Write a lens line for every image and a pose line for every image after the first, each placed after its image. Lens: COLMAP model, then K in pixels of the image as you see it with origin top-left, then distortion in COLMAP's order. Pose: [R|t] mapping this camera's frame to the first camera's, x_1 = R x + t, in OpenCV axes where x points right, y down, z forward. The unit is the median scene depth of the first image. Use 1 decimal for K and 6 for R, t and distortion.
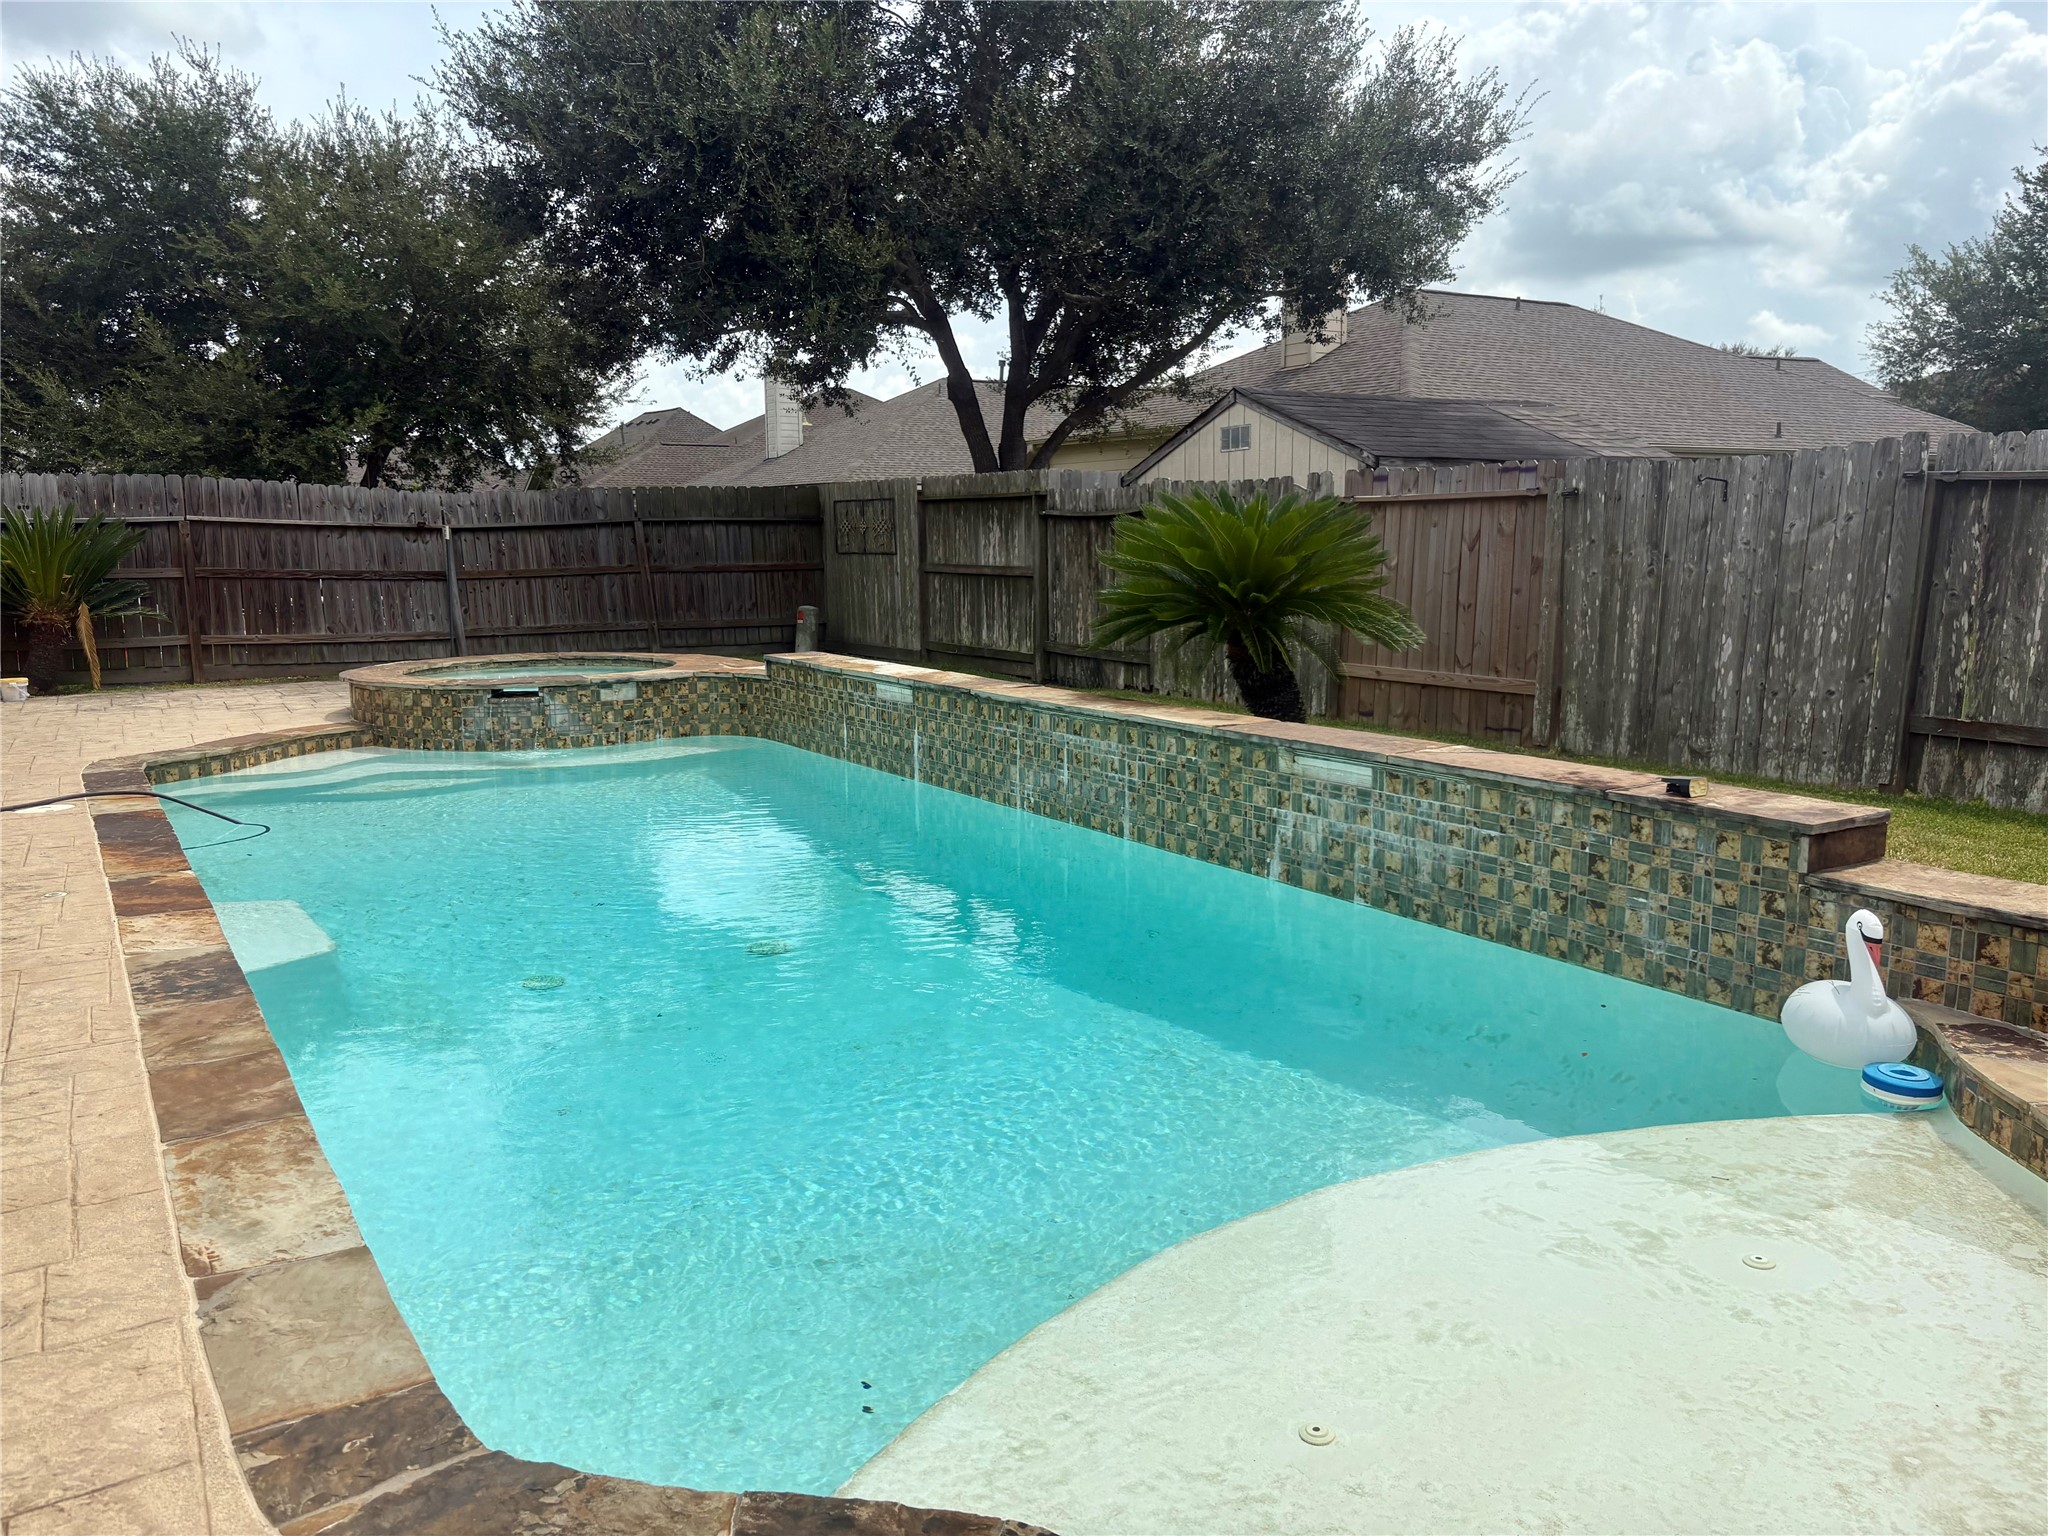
lens RADIAL K [[1569.5, 0, 1024.0], [0, 1569.5, 768.0], [0, 0, 1]] dist [0.082430, -0.075514]
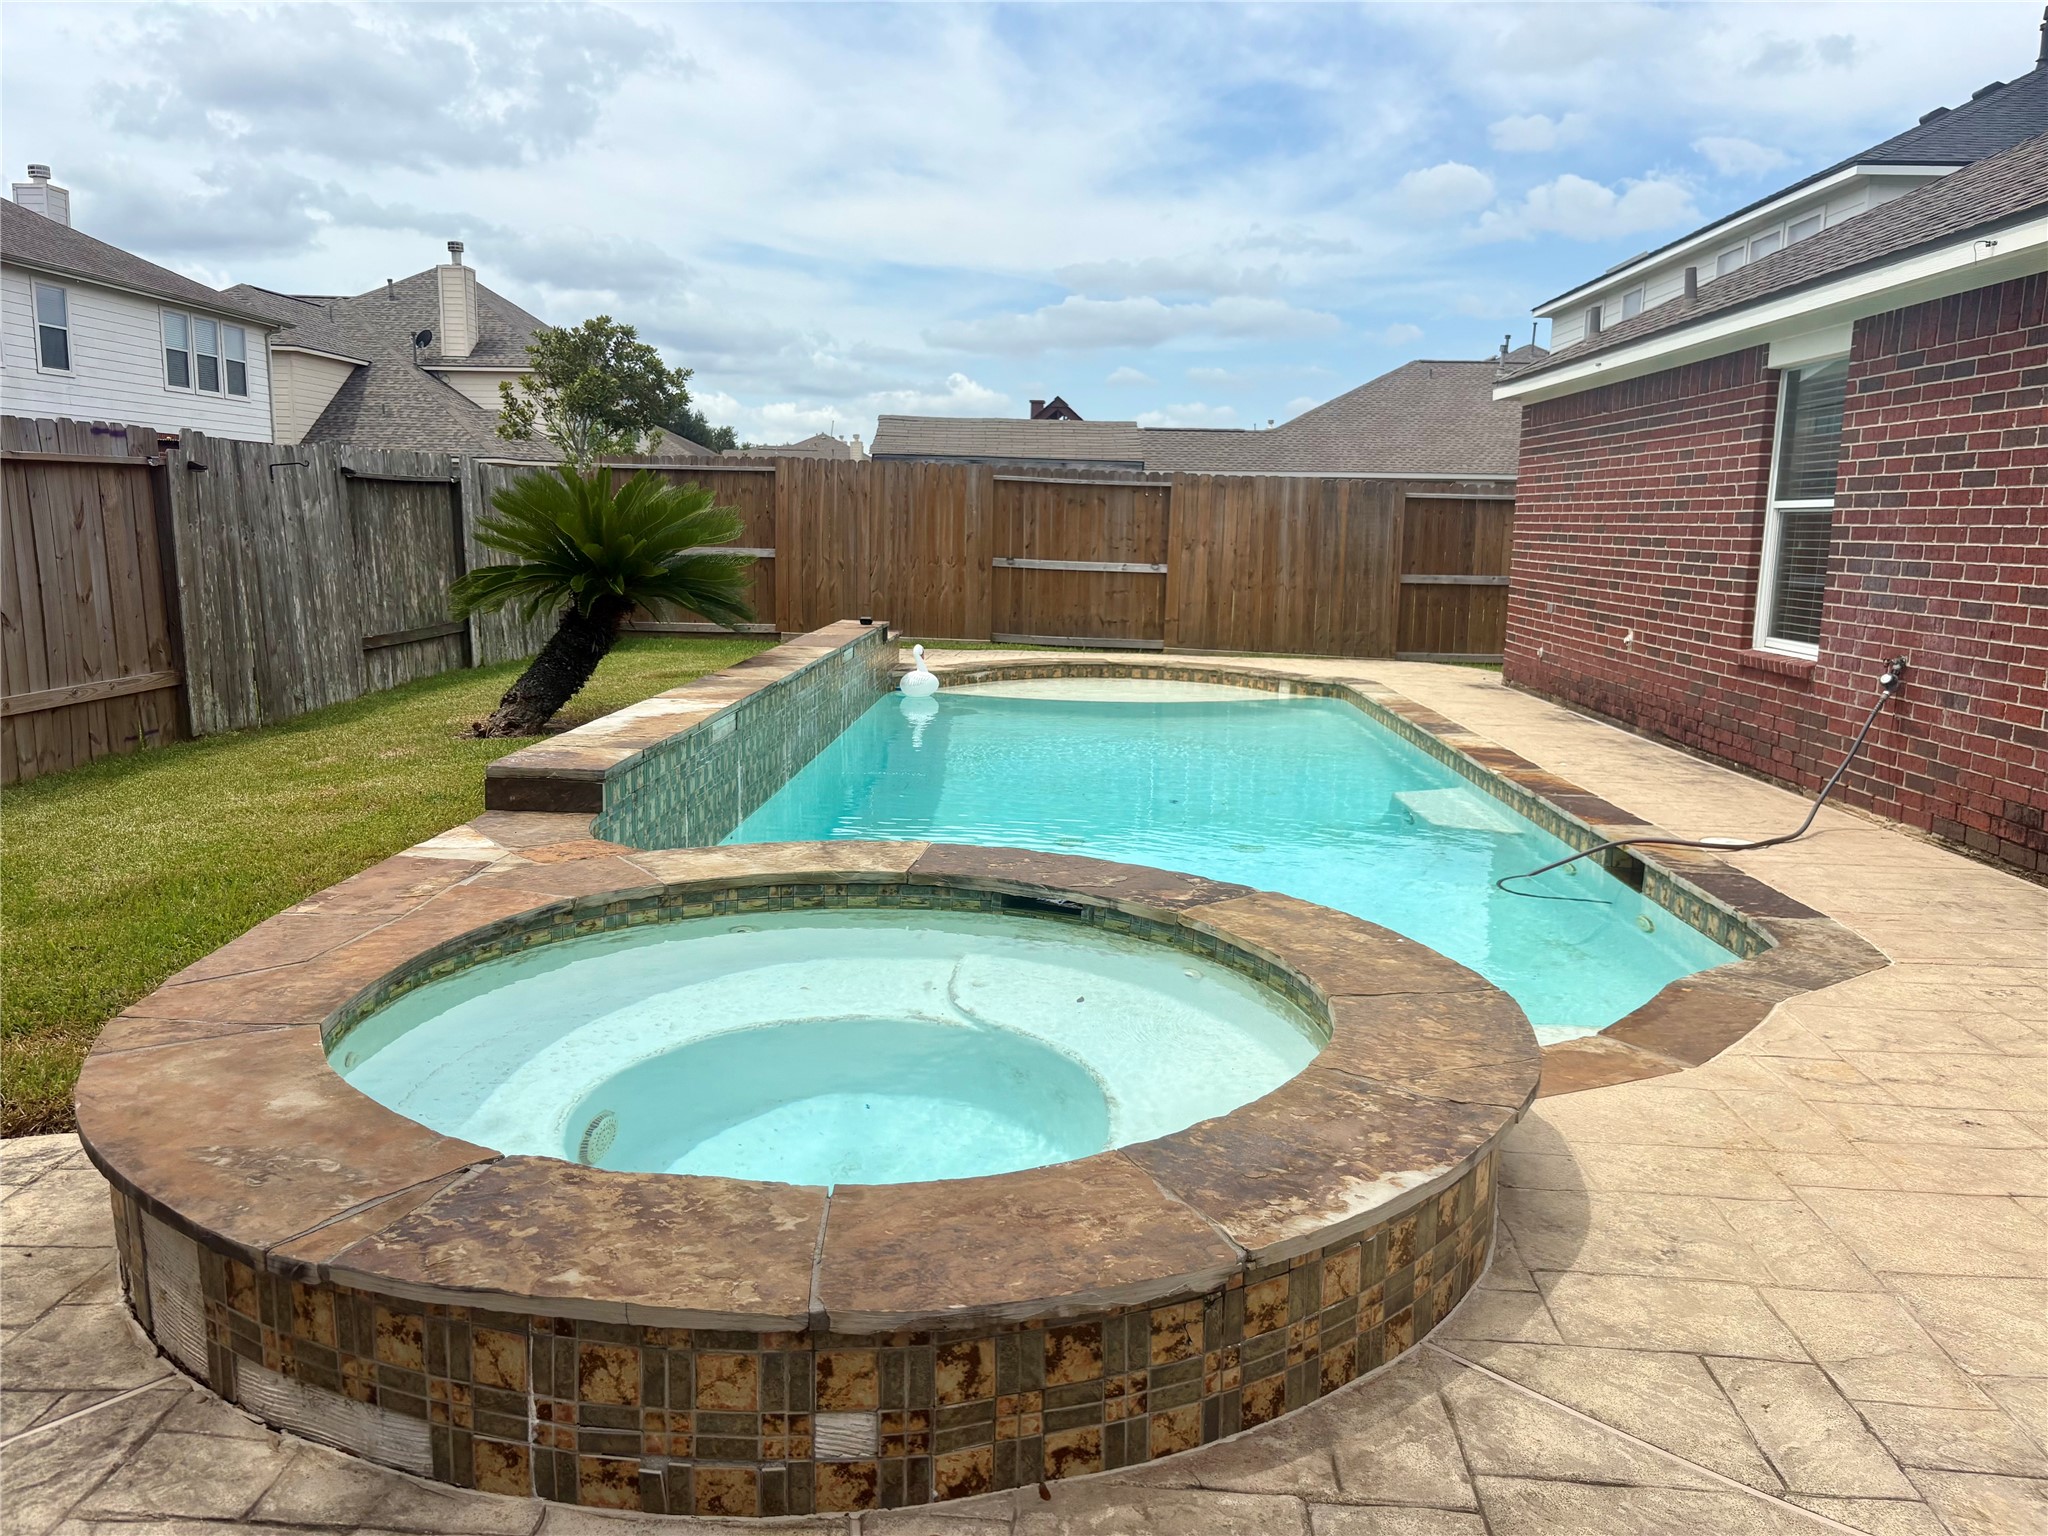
lens RADIAL K [[1569.5, 0, 1024.0], [0, 1569.5, 768.0], [0, 0, 1]] dist [0.082430, -0.075514]
pose [[-0.829588, -0.092231, 0.550706, -0.645998], [0.076010, 0.958430, 0.275017, -0.235461], [-0.553178, 0.270010, -0.788092, 1.598530]]
